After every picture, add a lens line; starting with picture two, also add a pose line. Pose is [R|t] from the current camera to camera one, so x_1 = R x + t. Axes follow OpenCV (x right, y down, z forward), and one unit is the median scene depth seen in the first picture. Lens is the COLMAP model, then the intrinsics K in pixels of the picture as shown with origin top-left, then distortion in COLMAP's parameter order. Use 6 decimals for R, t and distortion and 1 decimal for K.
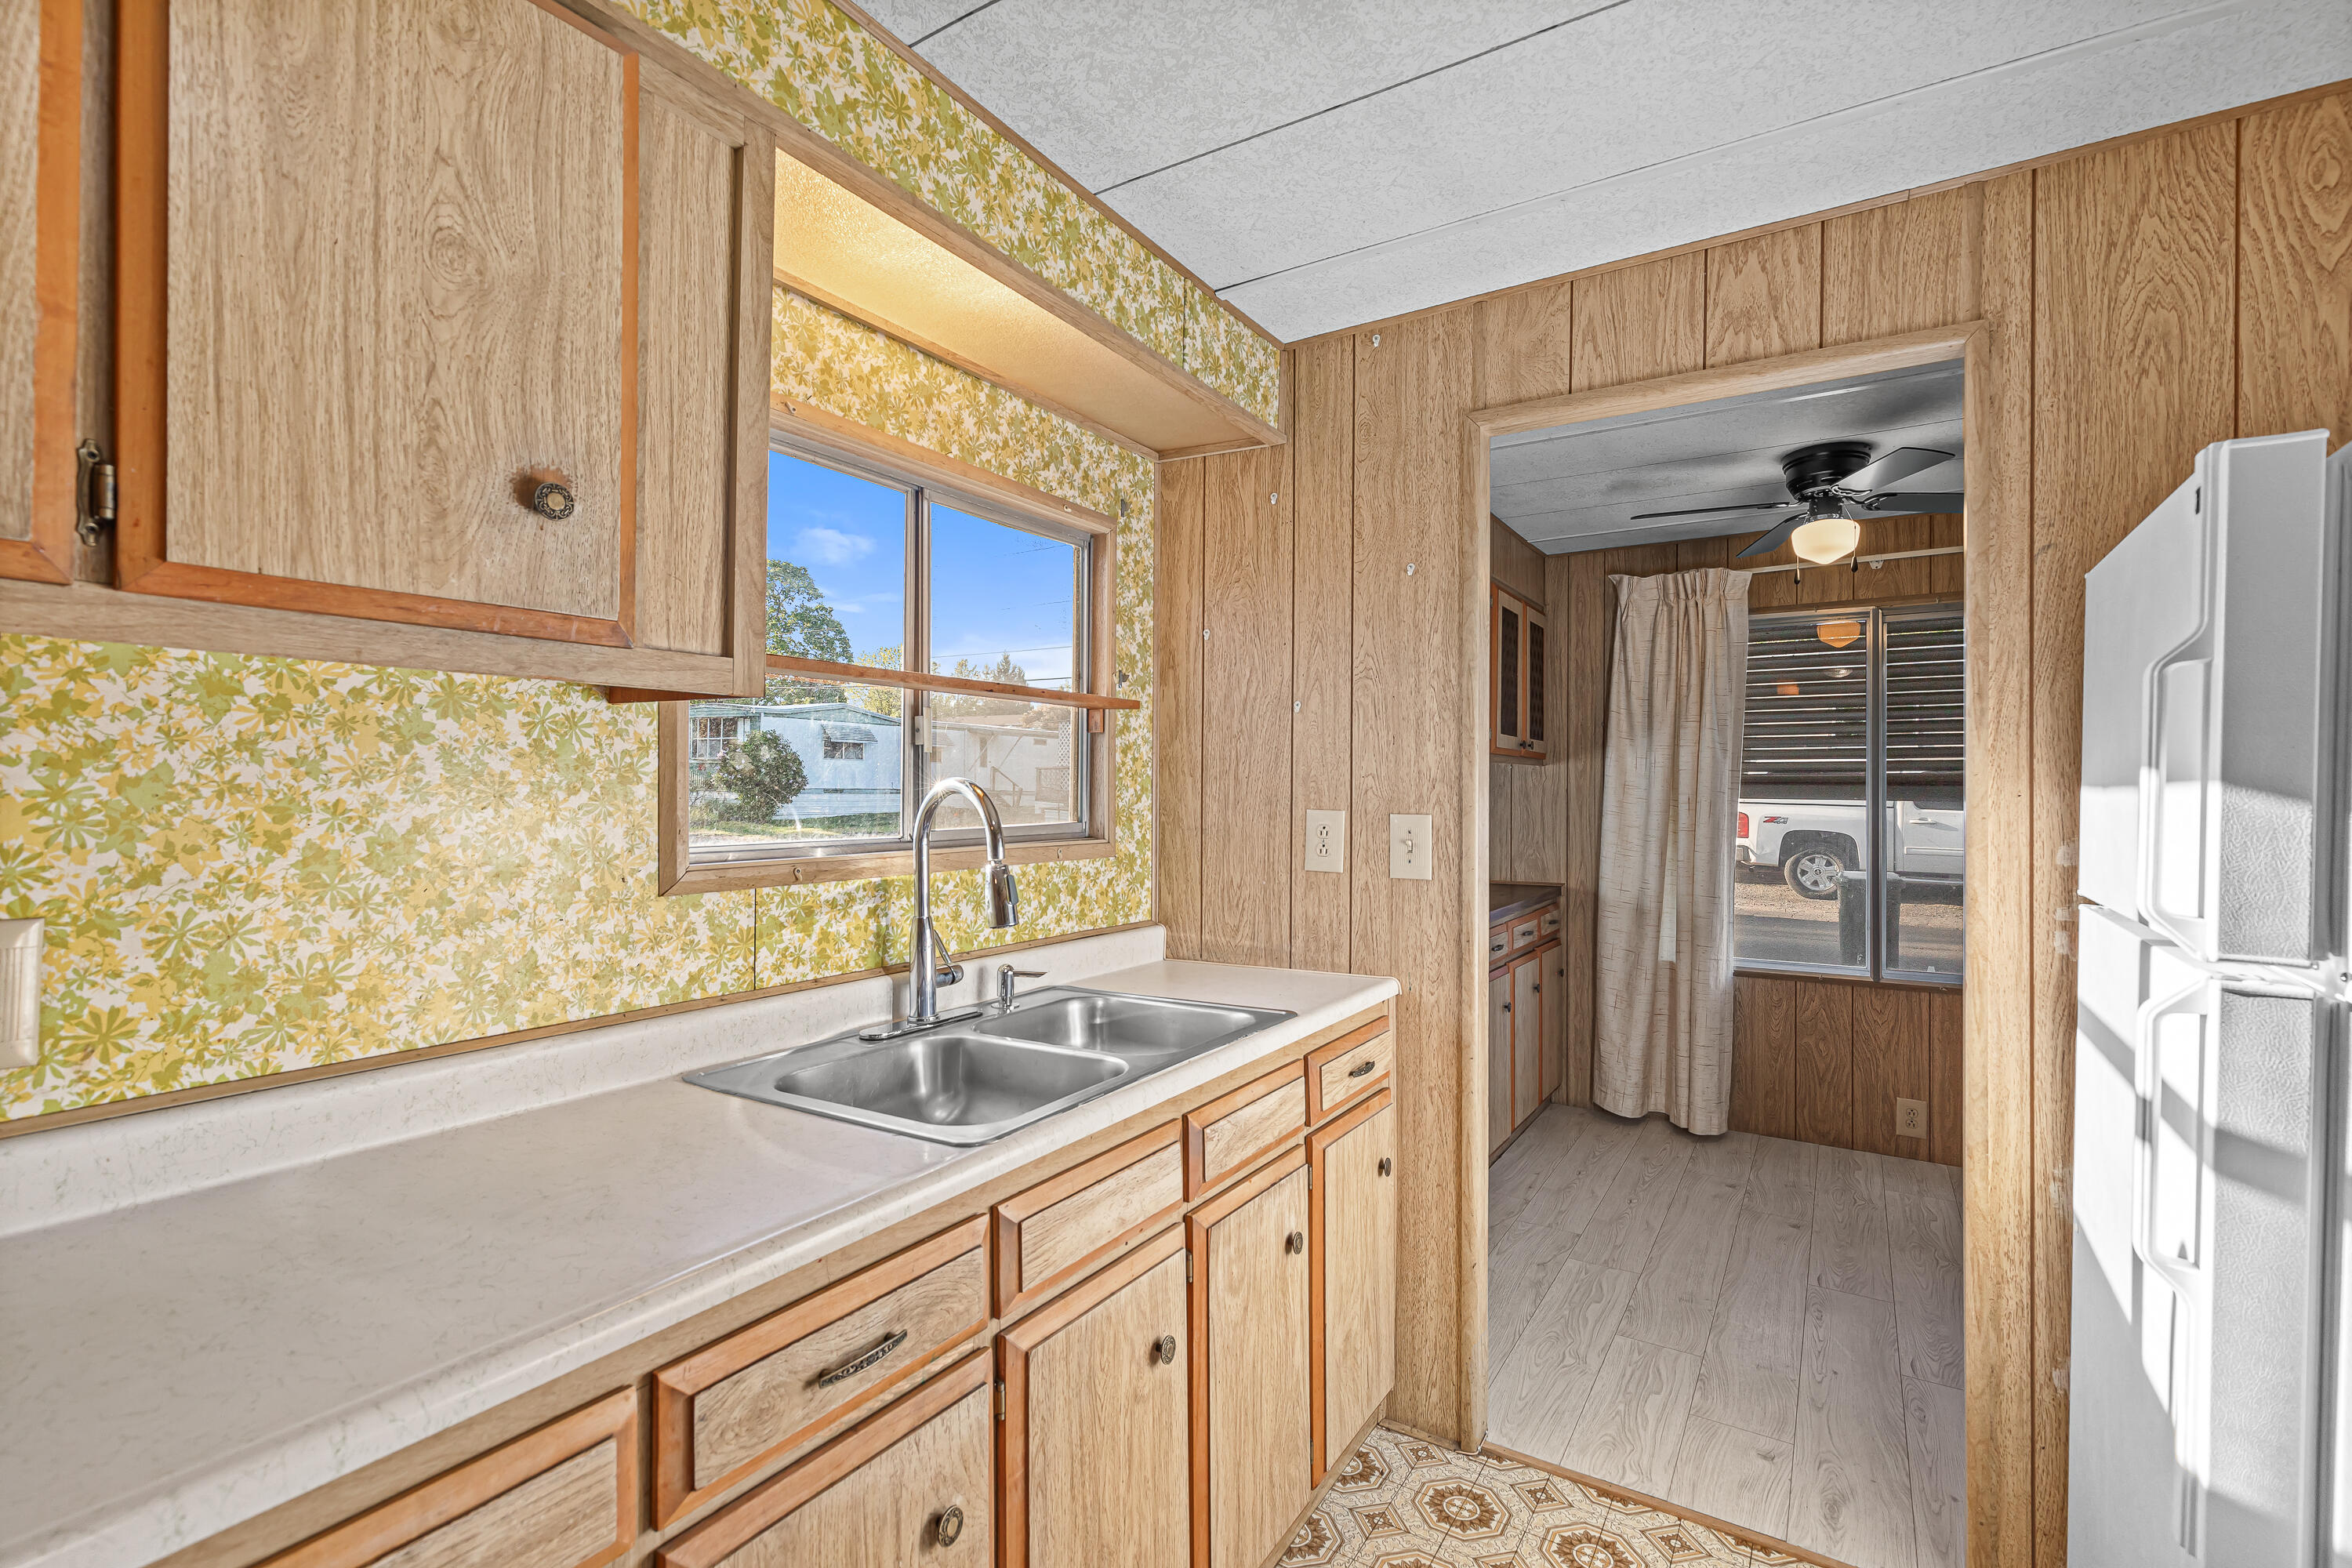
lens RADIAL K [[1066.7, 0, 1159.2], [0, 1066.7, 773.8], [0, 0, 1]] dist [0.004407, 0.000708]
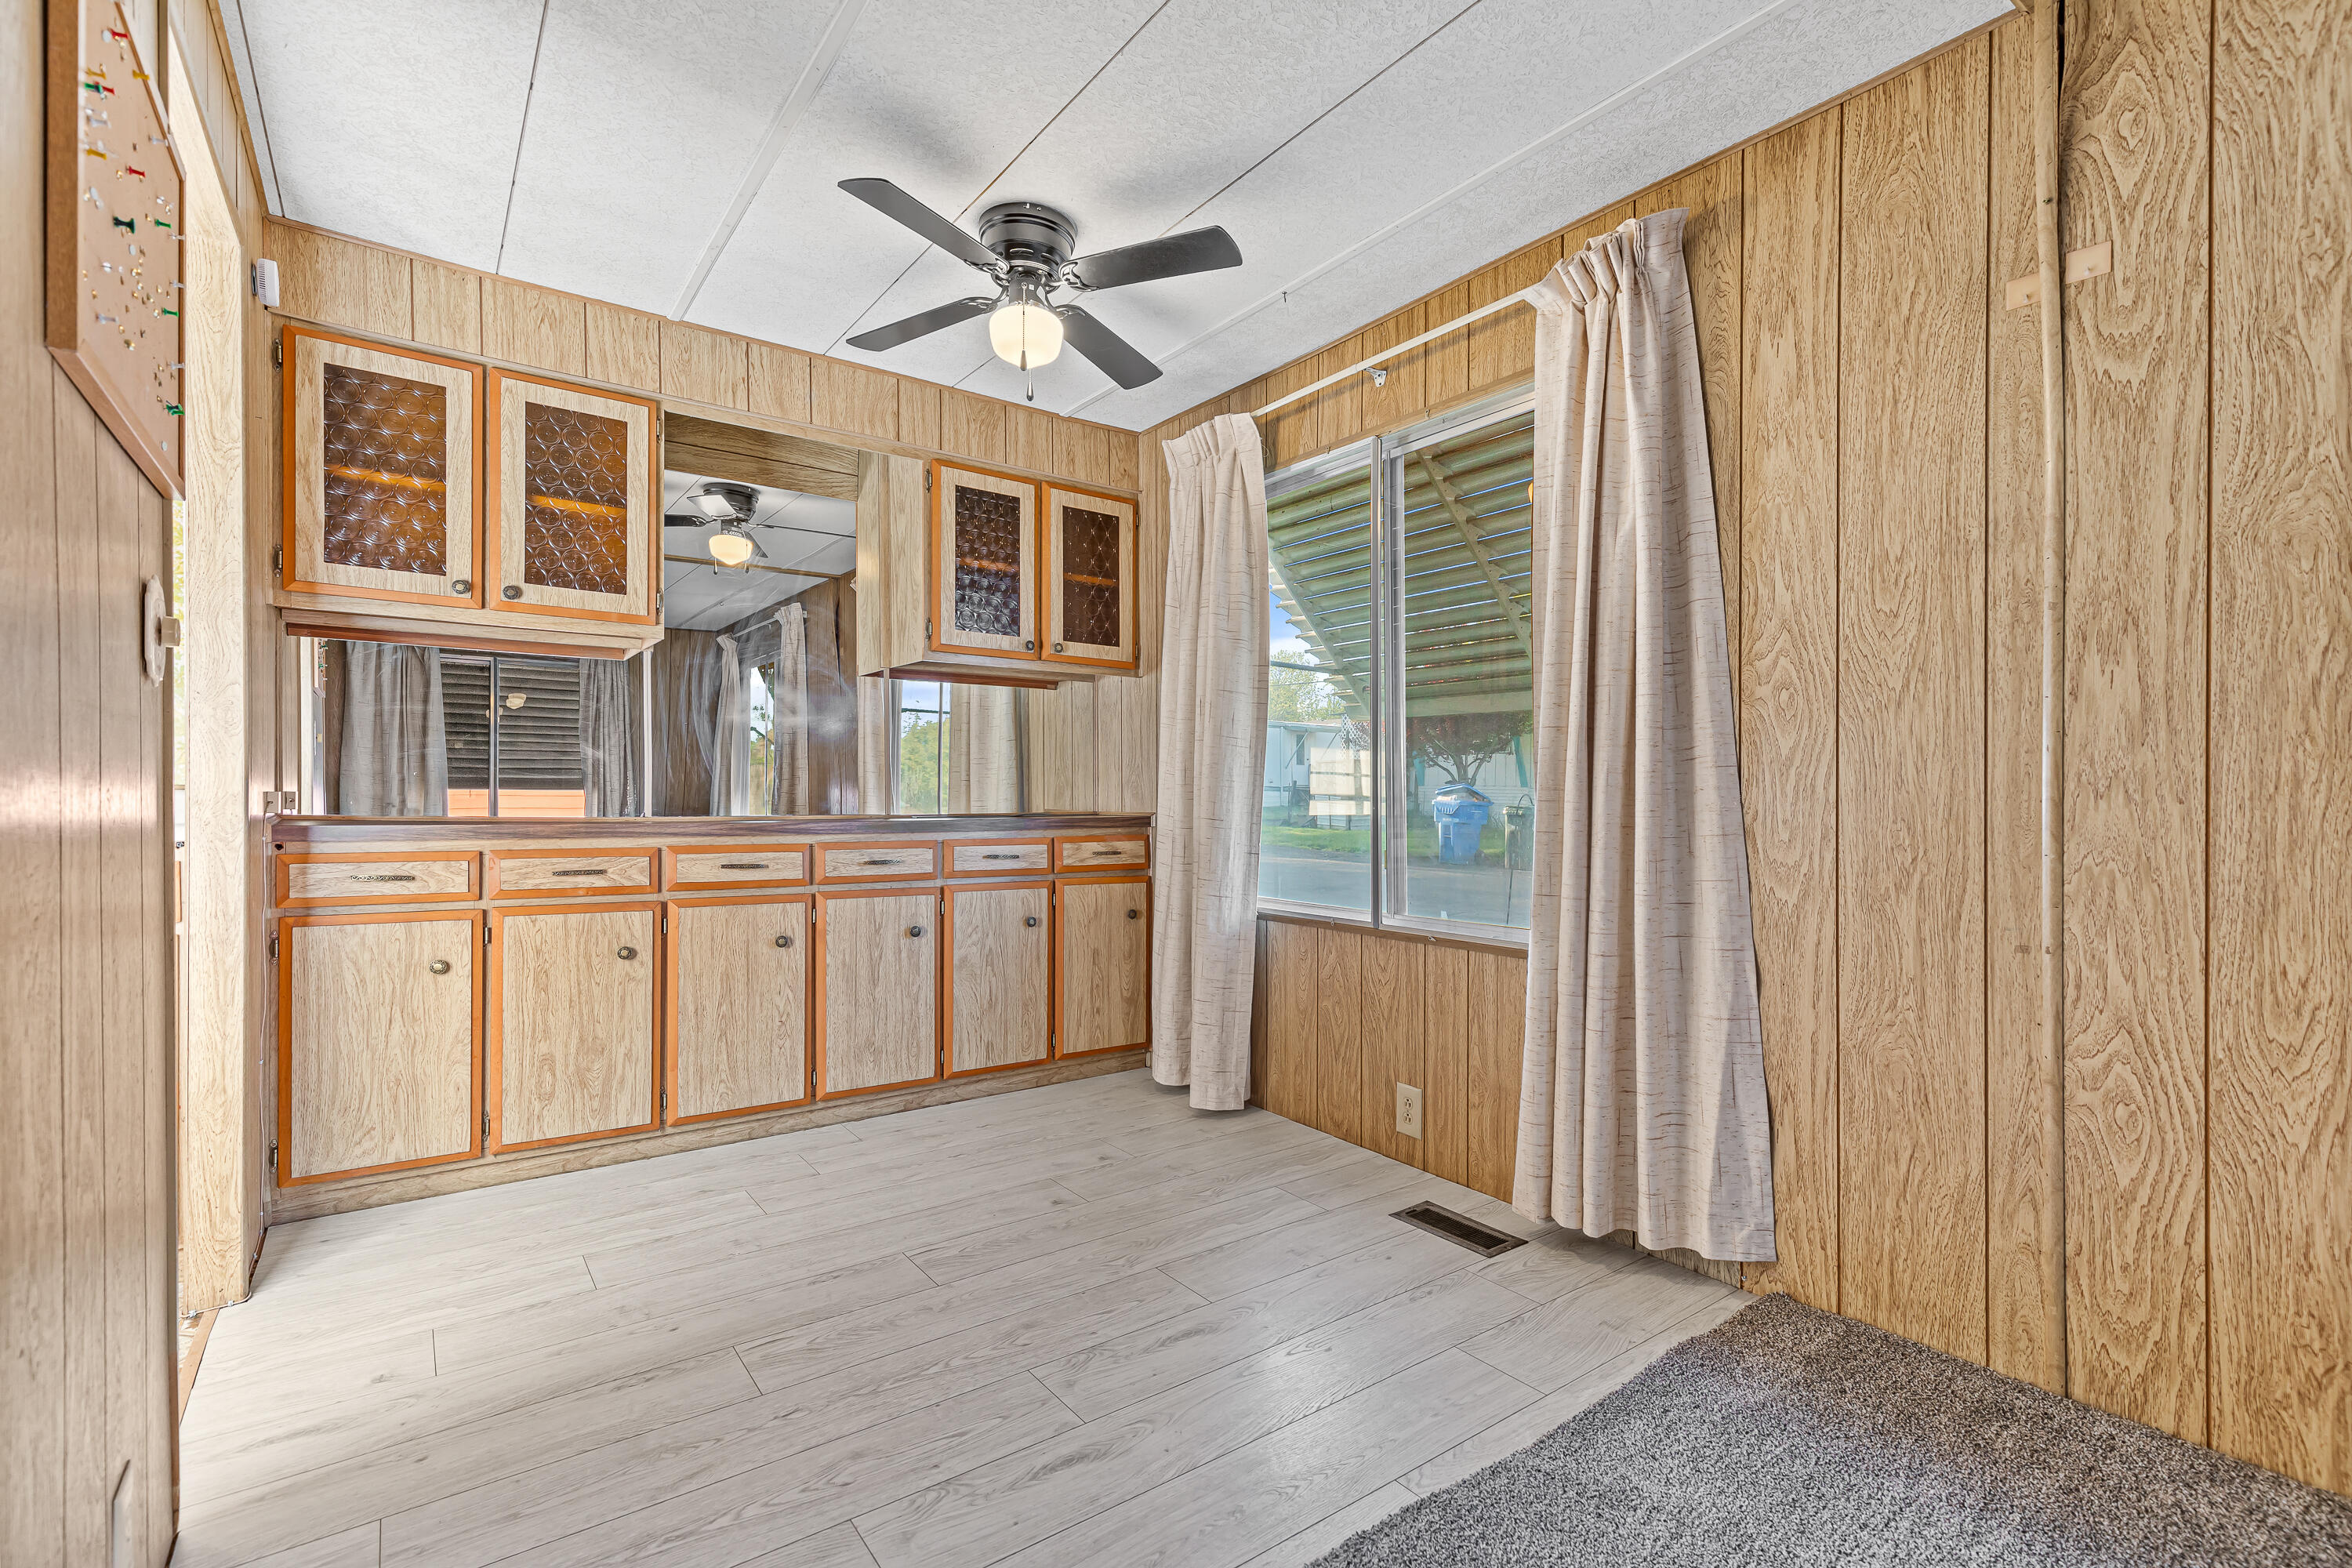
lens RADIAL K [[1066.7, 0, 1182.9], [0, 1066.7, 765.8], [0, 0, 1]] dist [0.004407, 0.000708]
pose [[0.932558, -0.003249, -0.361006, 0.829825], [-0.001938, 0.999900, -0.014003, 0.091272], [0.361015, 0.013759, 0.932458, 0.242164]]
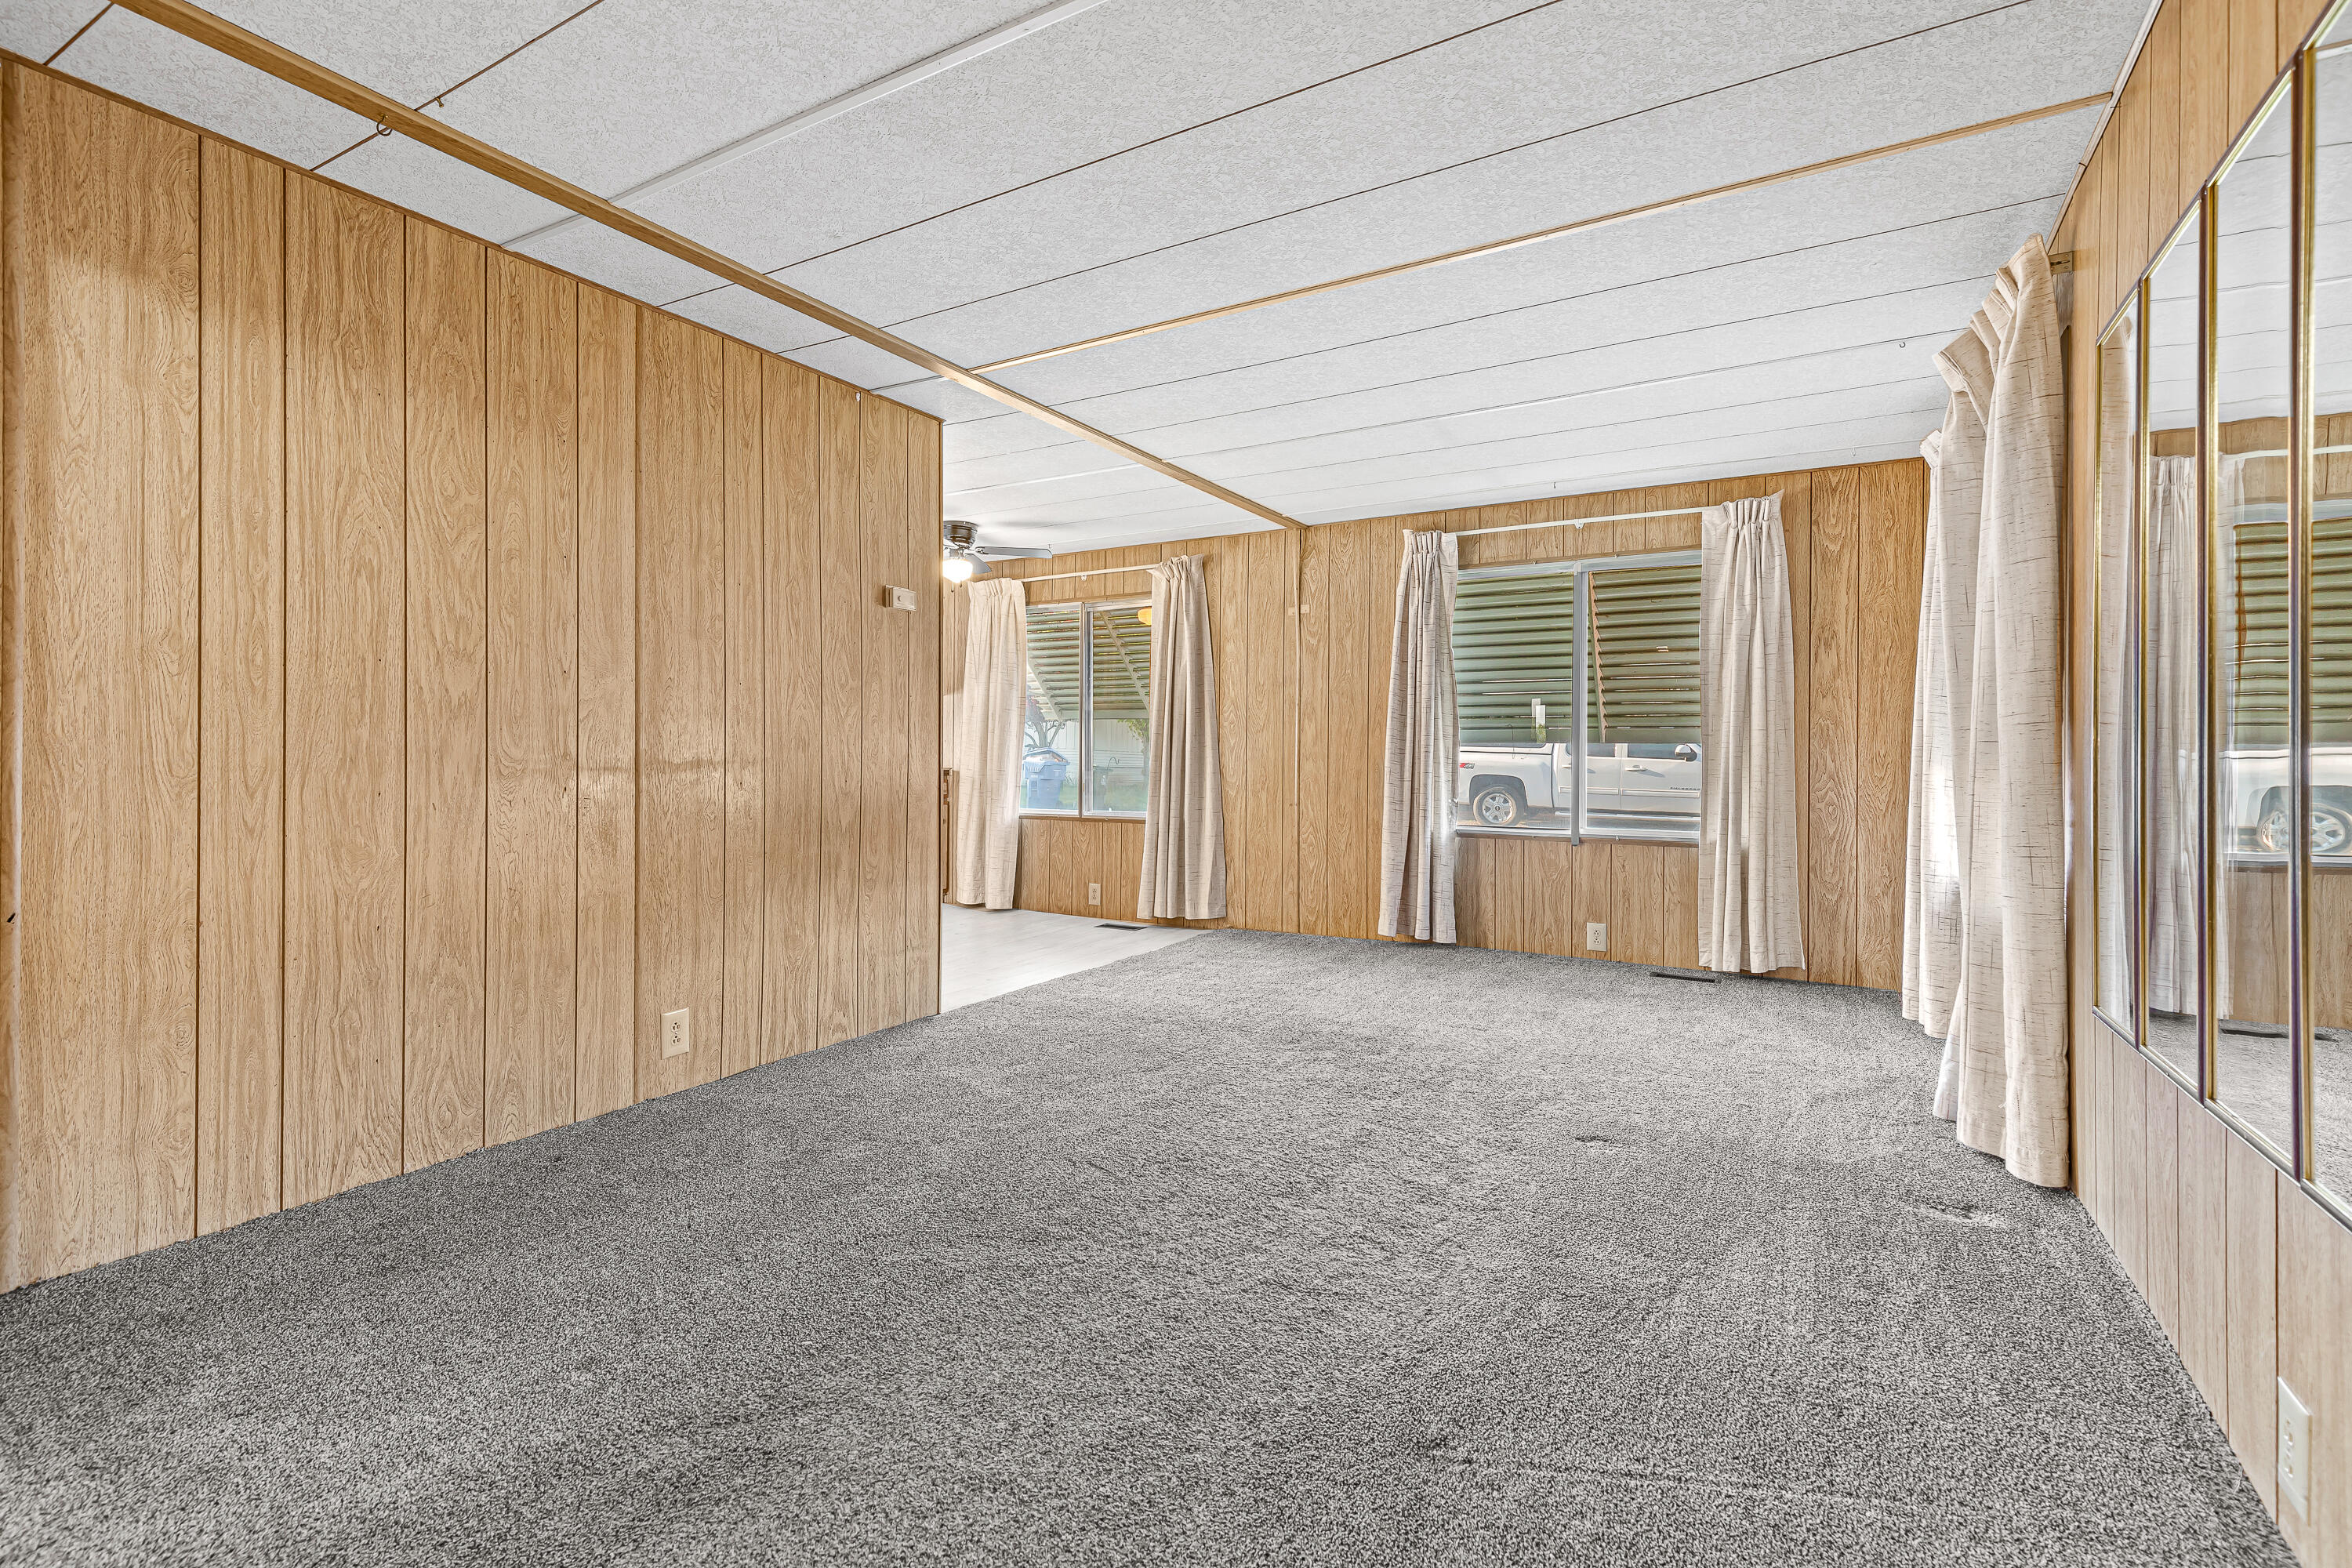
lens RADIAL K [[1066.7, 0, 1173.3], [0, 1066.7, 739.9], [0, 0, 1]] dist [0.004407, 0.000708]
pose [[0.999615, 0.005851, 0.027136, 0.786641], [-0.005755, 0.999977, -0.003597, 0.074809], [-0.027156, 0.003439, 0.999625, -0.755904]]
